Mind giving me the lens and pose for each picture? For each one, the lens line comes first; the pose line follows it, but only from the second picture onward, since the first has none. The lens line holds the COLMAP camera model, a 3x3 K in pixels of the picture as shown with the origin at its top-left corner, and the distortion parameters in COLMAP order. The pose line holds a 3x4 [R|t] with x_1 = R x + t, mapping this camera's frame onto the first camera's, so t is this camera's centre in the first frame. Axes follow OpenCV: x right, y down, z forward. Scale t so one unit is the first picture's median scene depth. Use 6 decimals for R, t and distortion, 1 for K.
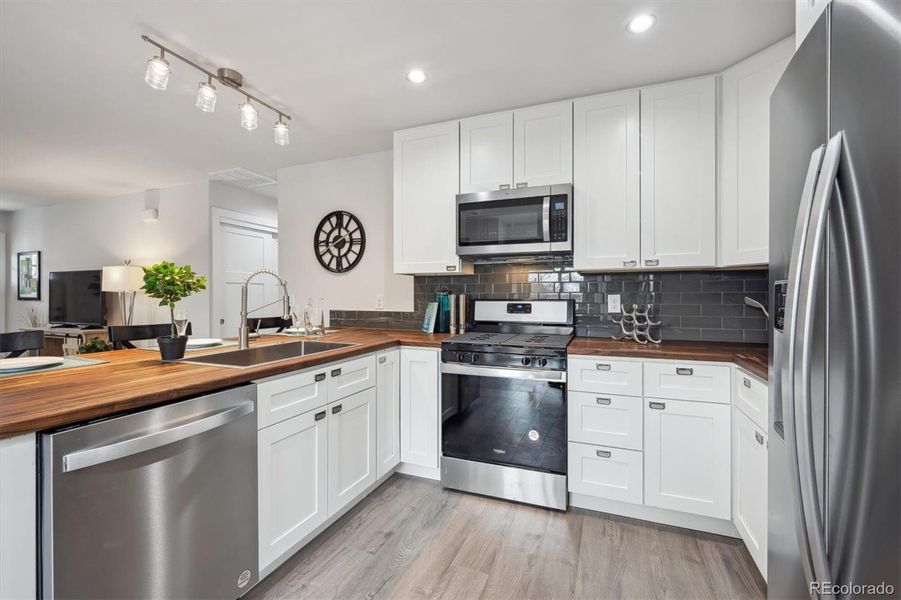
lens RADIAL K [[411.4, 0, 450.5], [0, 411.4, 300.0], [0, 0, 1]] dist [-0.001302, -0.000076]
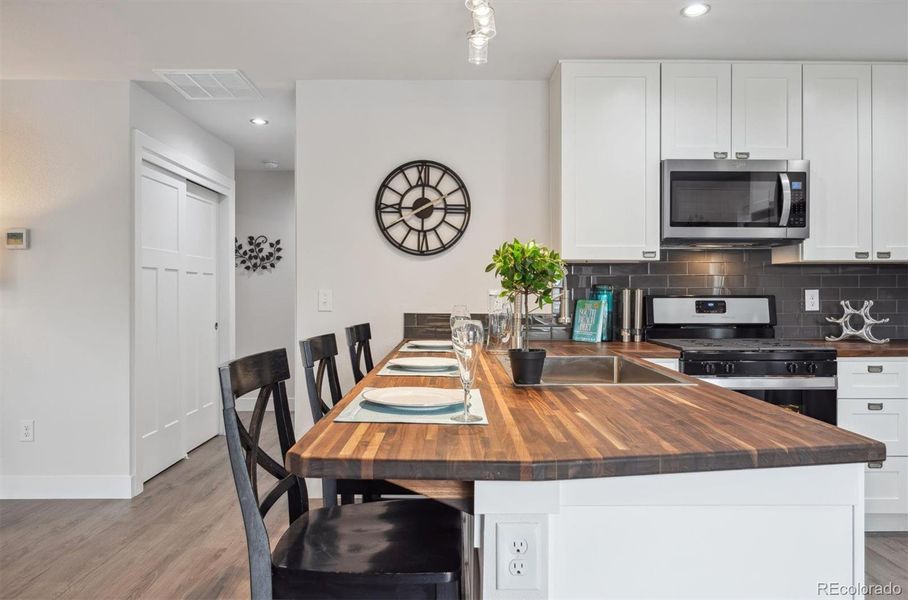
lens RADIAL K [[658.7, 0, 454.0], [0, 658.7, 300.0], [0, 0, 1]] dist [0.003186, 0.001997]
pose [[0.914761, -0.001494, 0.403992, -0.756092], [0.002940, 0.999991, -0.002959, 0.008609], [-0.403984, 0.003895, 0.914758, 0.030977]]
